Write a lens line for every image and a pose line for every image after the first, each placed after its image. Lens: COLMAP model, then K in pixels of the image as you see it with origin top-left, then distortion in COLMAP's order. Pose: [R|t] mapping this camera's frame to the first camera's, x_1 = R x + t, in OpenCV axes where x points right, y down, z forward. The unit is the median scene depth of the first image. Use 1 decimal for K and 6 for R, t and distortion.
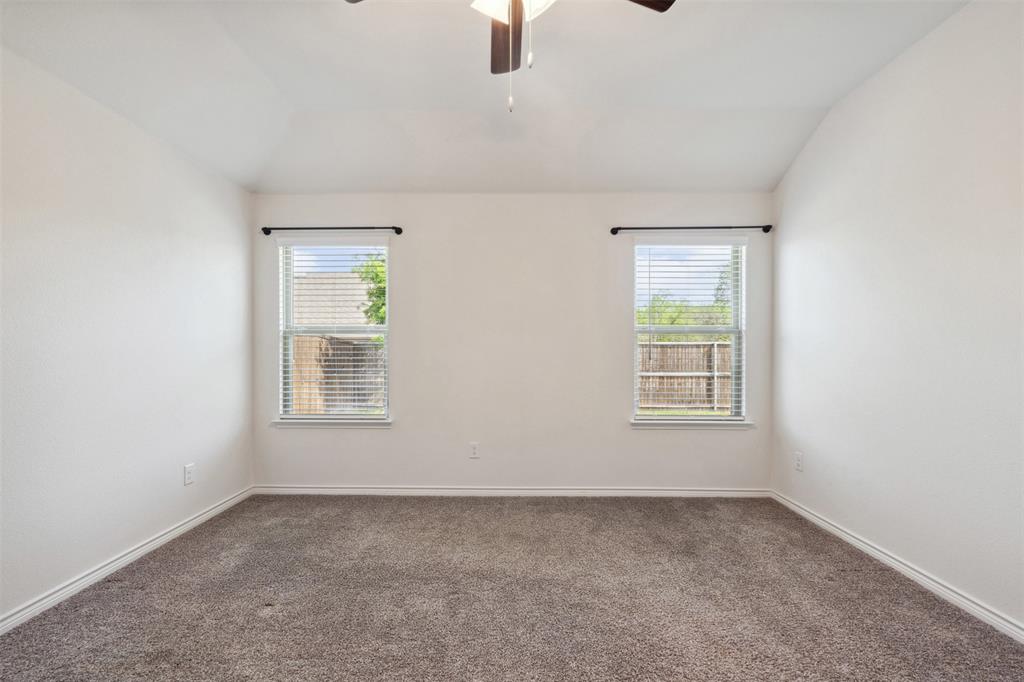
lens RADIAL K [[474.1, 0, 509.9], [0, 474.1, 344.4], [0, 0, 1]] dist [-0.003191, 0.000194]
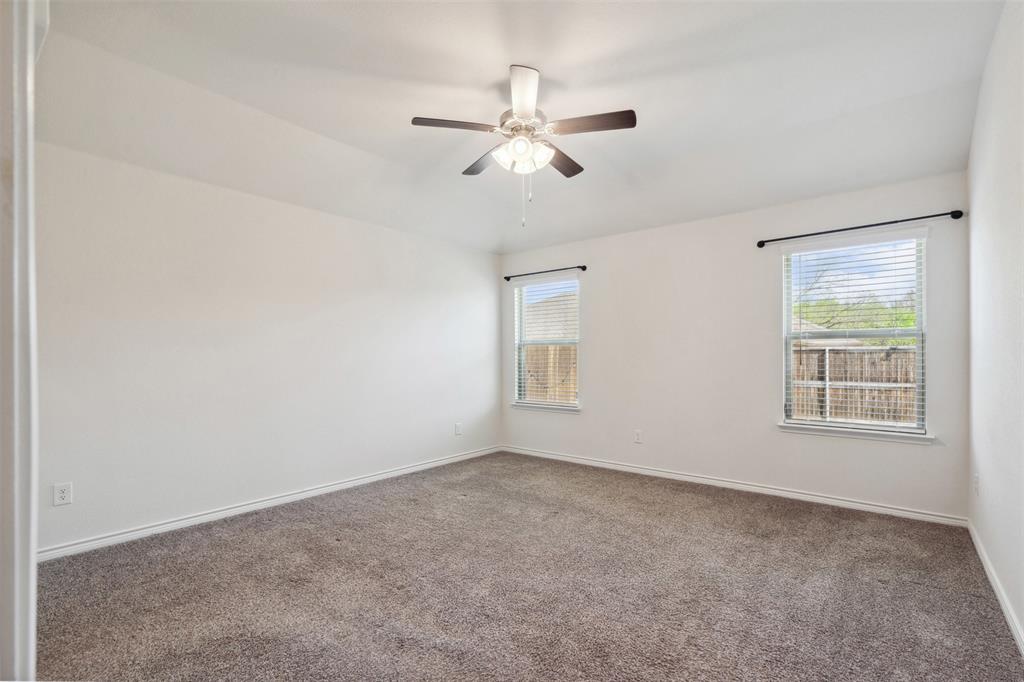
lens RADIAL K [[474.1, 0, 506.3], [0, 474.1, 344.8], [0, 0, 1]] dist [-0.003191, 0.000194]
pose [[0.775461, -0.018435, -0.631126, 0.465749], [0.008504, 0.999788, -0.018754, 0.002380], [0.631338, 0.009176, 0.775454, -0.194359]]
